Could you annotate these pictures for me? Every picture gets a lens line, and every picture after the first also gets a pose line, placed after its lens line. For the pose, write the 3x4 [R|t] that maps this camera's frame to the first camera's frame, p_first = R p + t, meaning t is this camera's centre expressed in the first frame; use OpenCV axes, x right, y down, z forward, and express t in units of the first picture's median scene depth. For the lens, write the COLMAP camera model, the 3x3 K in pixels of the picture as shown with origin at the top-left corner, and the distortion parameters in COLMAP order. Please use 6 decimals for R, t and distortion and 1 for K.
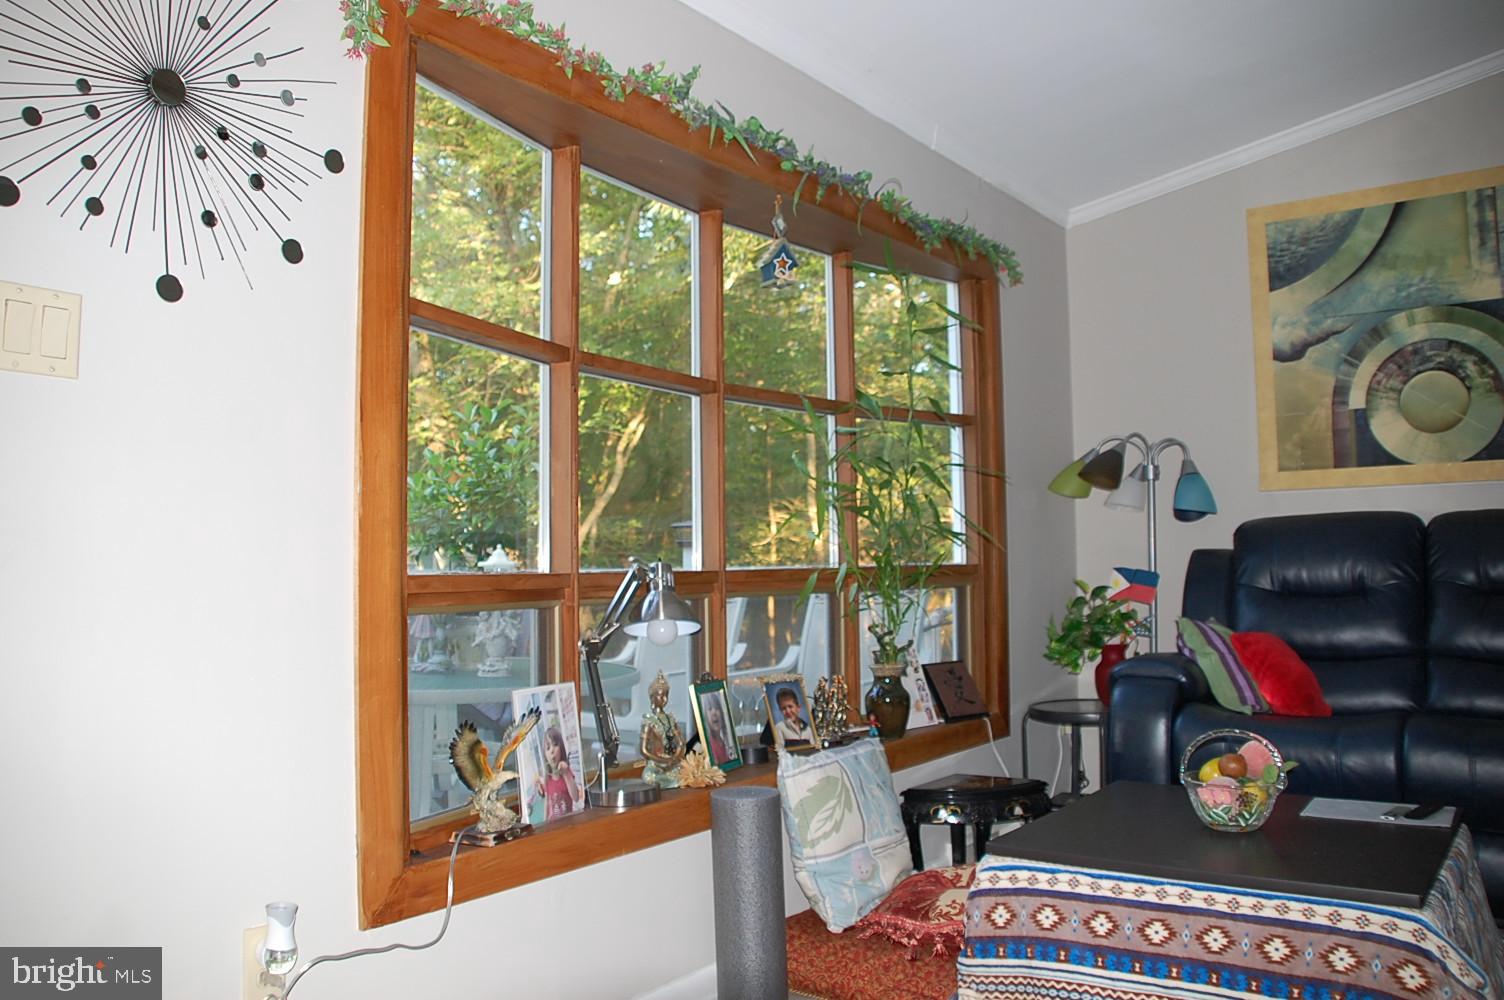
lens RADIAL K [[1180.5, 0, 743.5], [0, 1180.5, 485.5], [0, 0, 1]] dist [-0.164228, 0.114683]
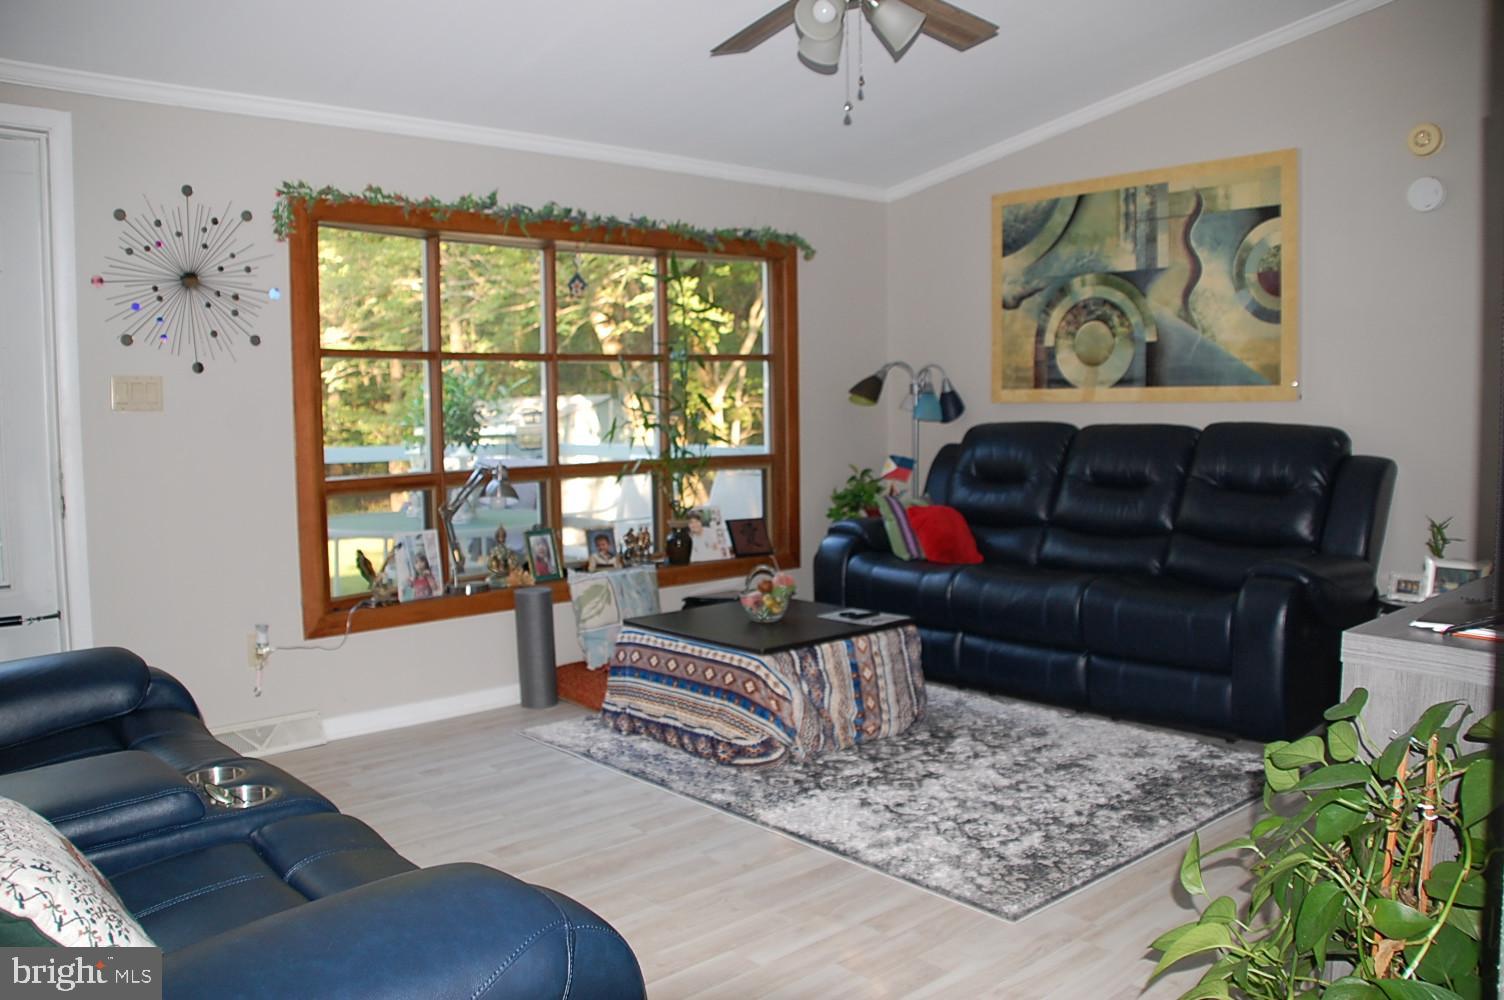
lens RADIAL K [[1180.5, 0, 743.5], [0, 1180.5, 485.5], [0, 0, 1]] dist [-0.164228, 0.114683]
pose [[0.980626, 0.012276, -0.195503, 0.484130], [0.015217, 0.990244, 0.138509, -0.108493], [0.195296, -0.138801, 0.970873, -0.505242]]
